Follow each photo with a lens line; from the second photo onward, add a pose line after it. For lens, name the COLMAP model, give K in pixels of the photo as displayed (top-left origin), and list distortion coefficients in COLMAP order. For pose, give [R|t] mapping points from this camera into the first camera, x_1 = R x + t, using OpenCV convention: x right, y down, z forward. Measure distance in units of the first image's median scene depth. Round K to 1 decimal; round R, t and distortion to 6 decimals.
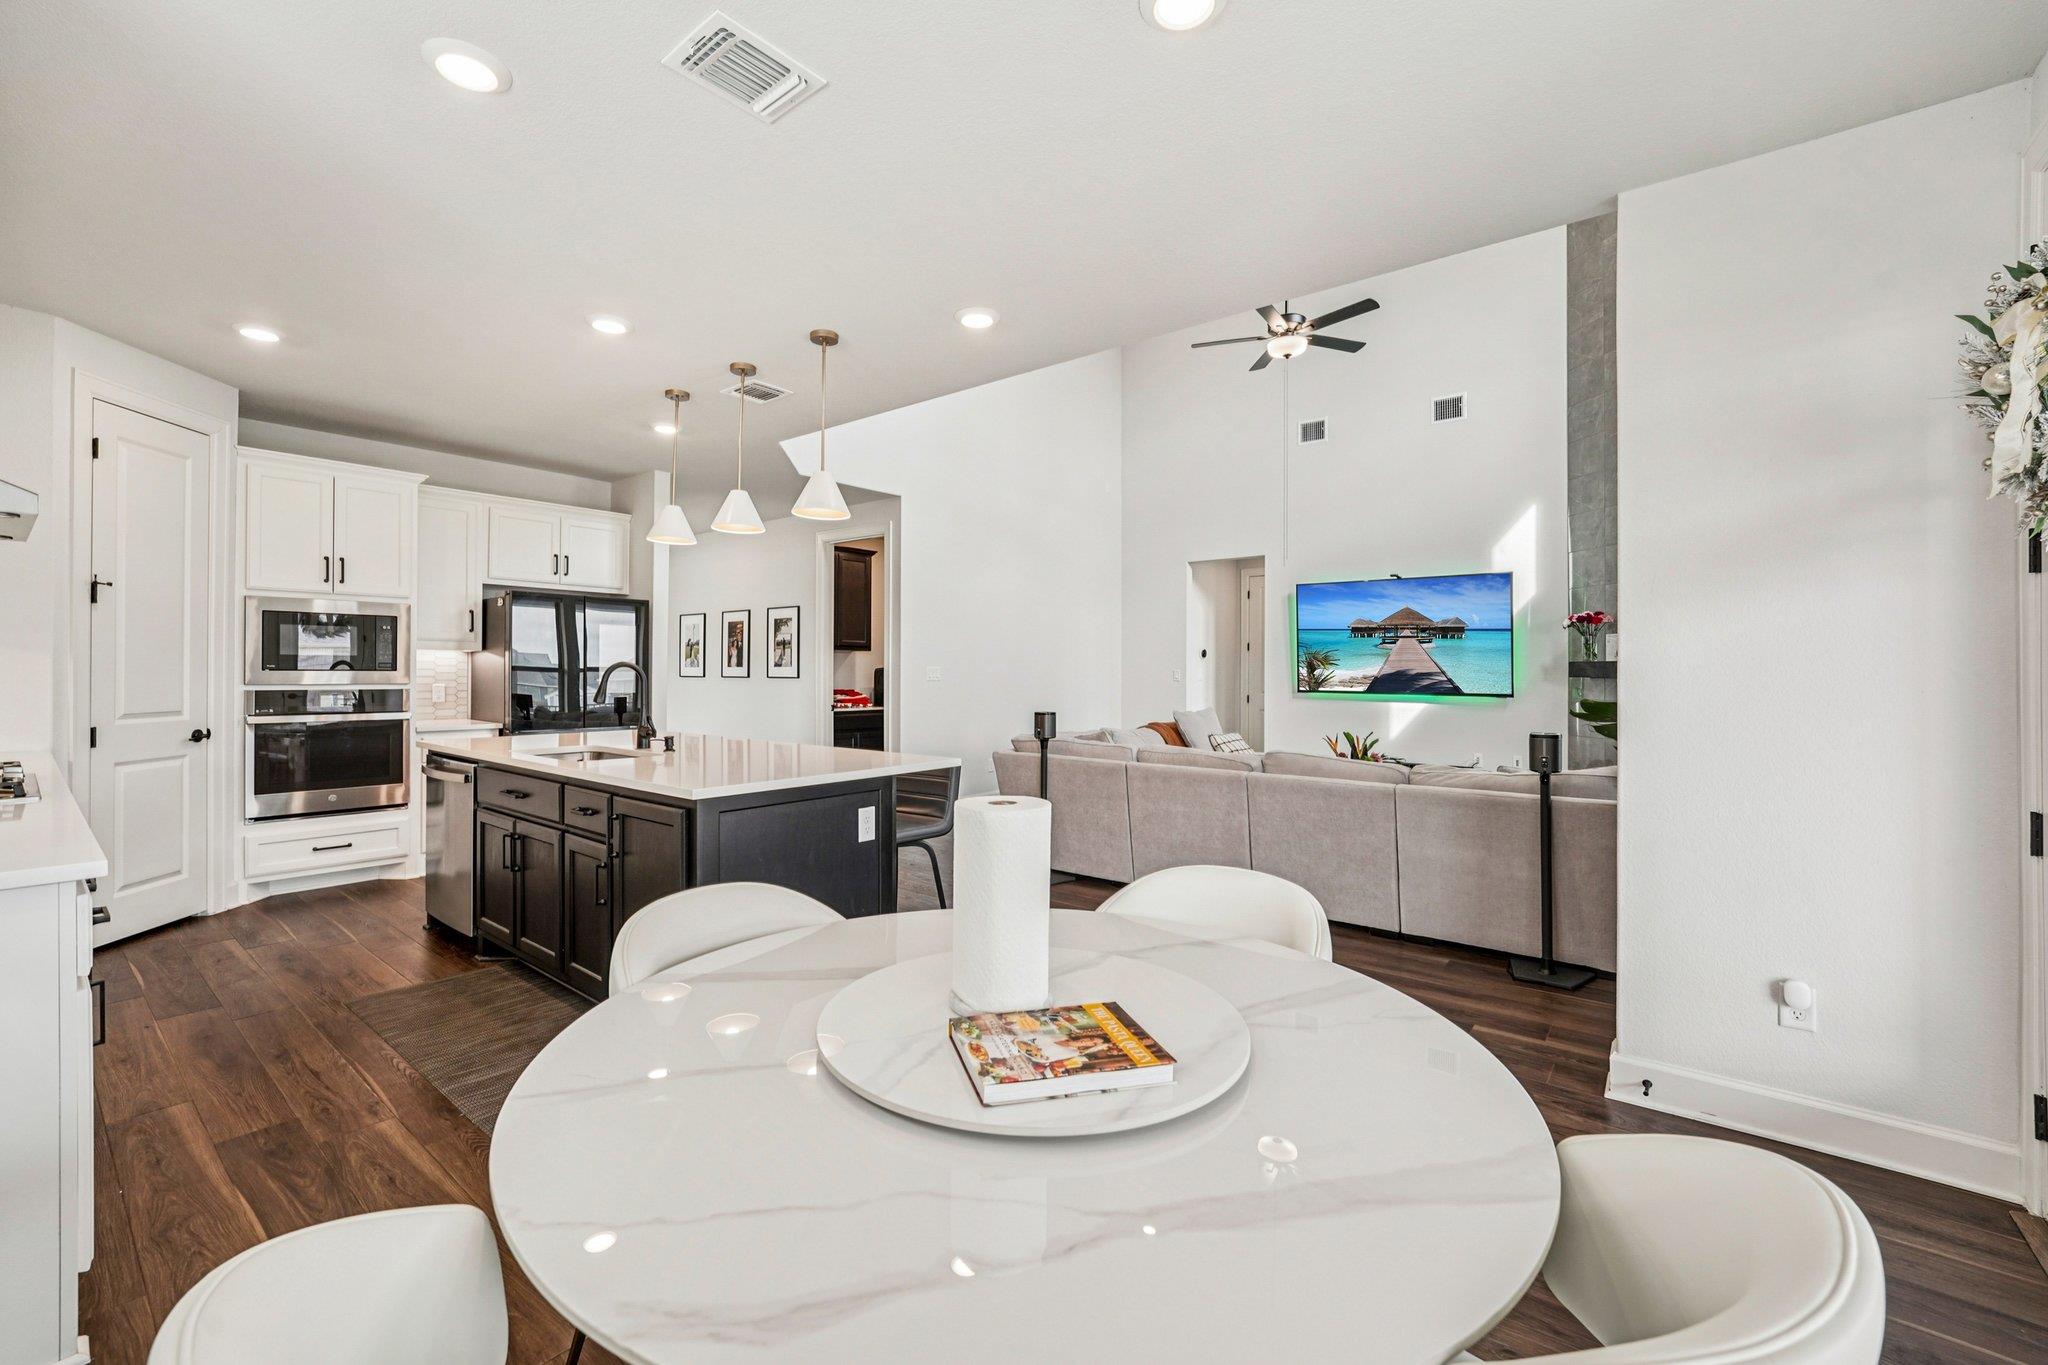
lens RADIAL K [[832.6, 0, 1018.7], [0, 832.6, 670.4], [0, 0, 1]] dist [-0.011583, -0.000110]
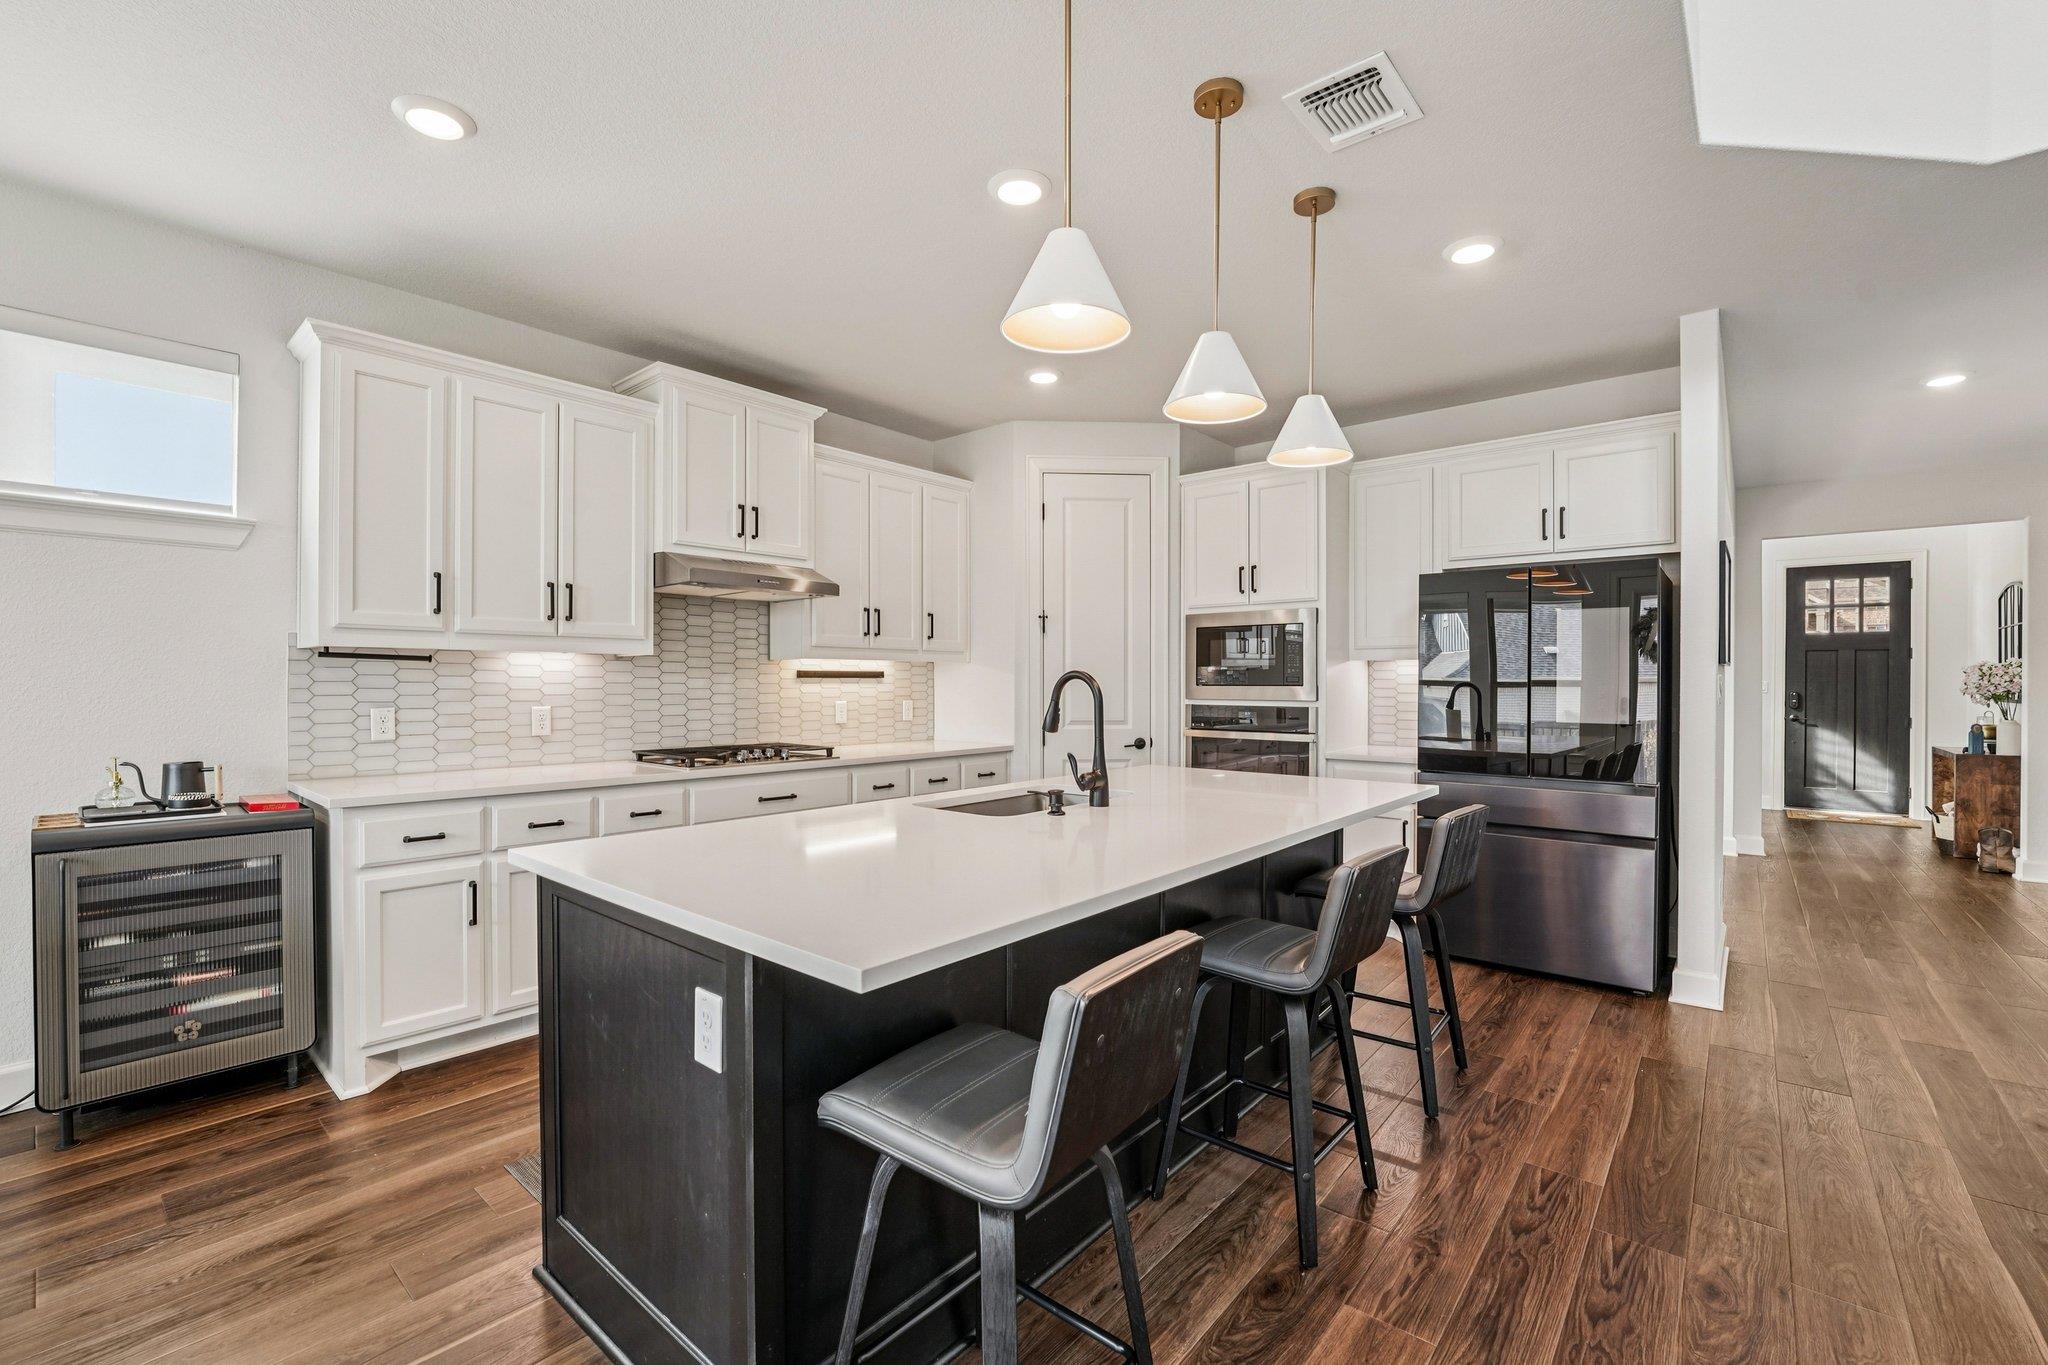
lens RADIAL K [[870.0, 0, 1017.0], [0, 870.0, 680.4], [0, 0, 1]] dist [-0.004683, 0.000201]
pose [[-0.040115, -0.008313, -0.999161, 0.194967], [-0.003256, 0.999961, -0.008189, 0.003643], [0.999190, 0.002925, -0.040140, 0.857332]]
